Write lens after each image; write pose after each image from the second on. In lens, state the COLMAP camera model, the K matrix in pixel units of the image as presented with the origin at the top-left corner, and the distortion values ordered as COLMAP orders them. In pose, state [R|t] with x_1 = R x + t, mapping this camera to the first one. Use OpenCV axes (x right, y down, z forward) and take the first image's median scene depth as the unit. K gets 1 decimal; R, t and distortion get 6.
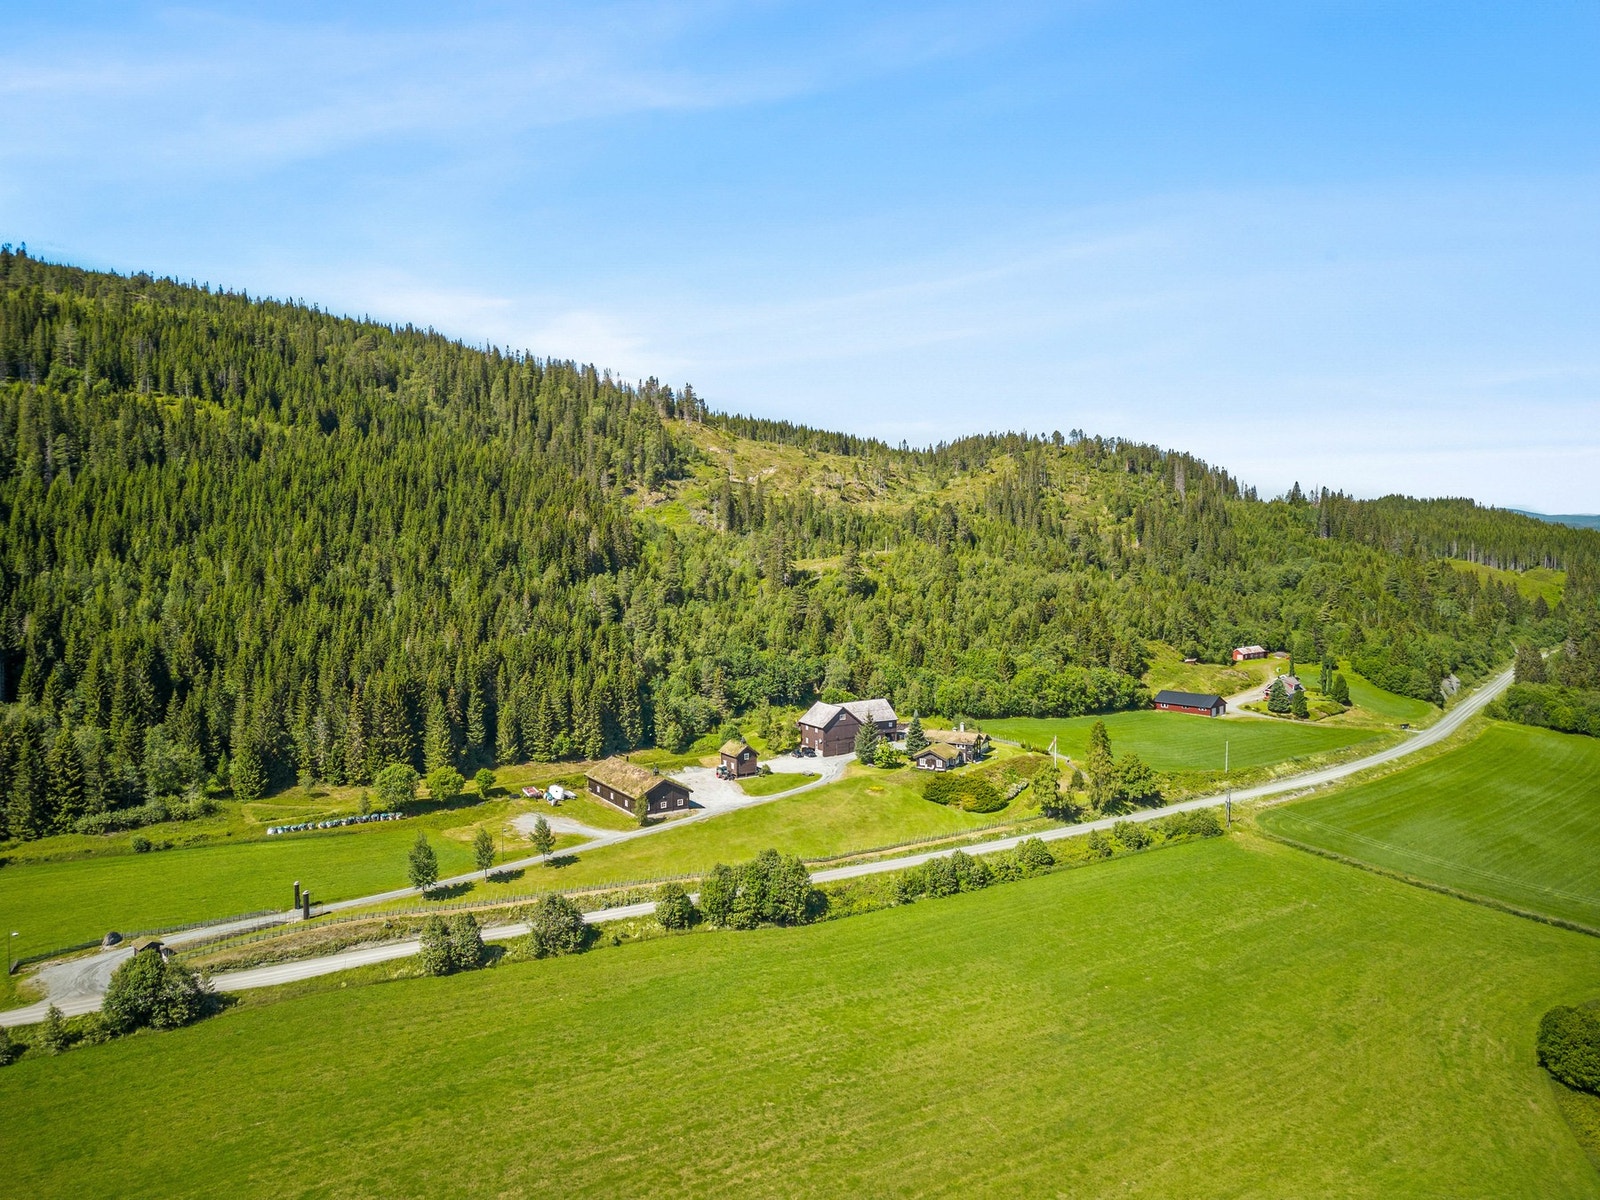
lens RADIAL K [[1111.5, 0, 800.0], [0, 1111.5, 600.0], [0, 0, 1]] dist [0.105559, -0.116829]
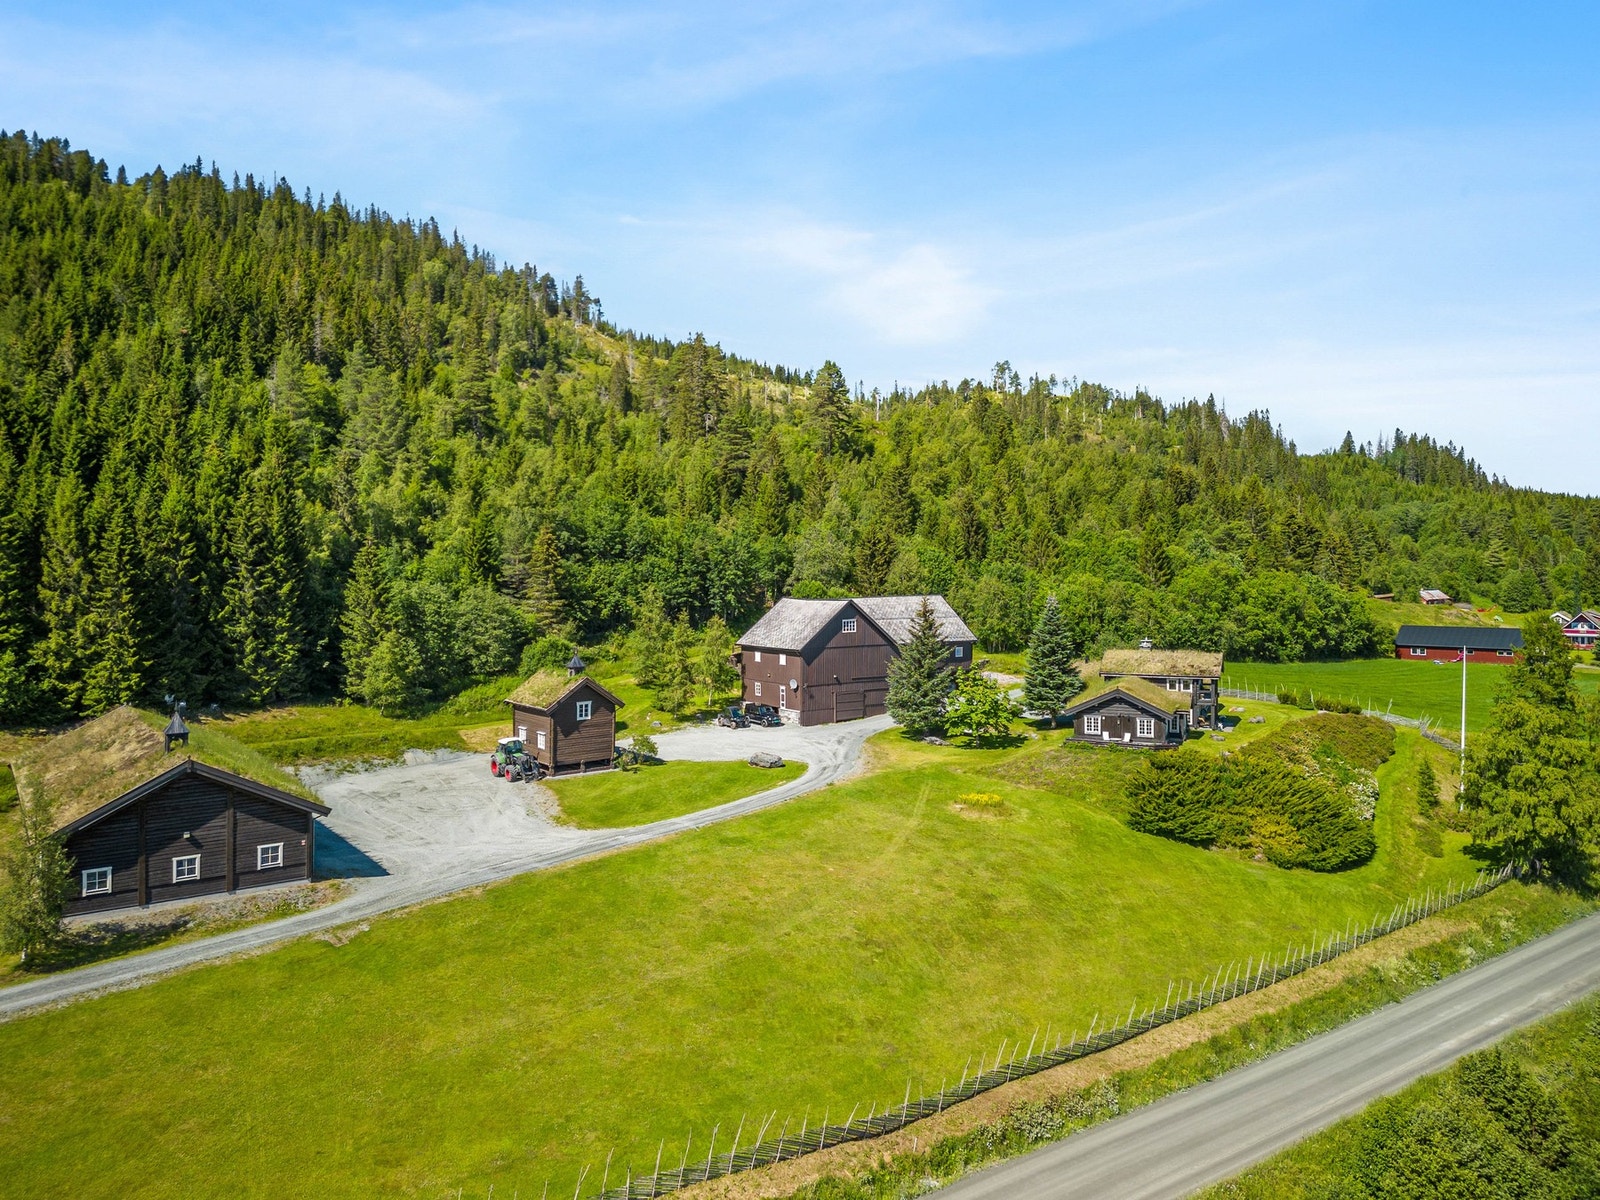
lens RADIAL K [[966.3, 0, 800.0], [0, 966.3, 600.0], [0, 0, 1]] dist [0.025628, -0.001245]
pose [[0.996946, 0.003366, 0.078028, -0.005595], [0.002198, 0.997465, -0.071120, 0.120255], [-0.078069, 0.071074, 0.994411, 0.660818]]
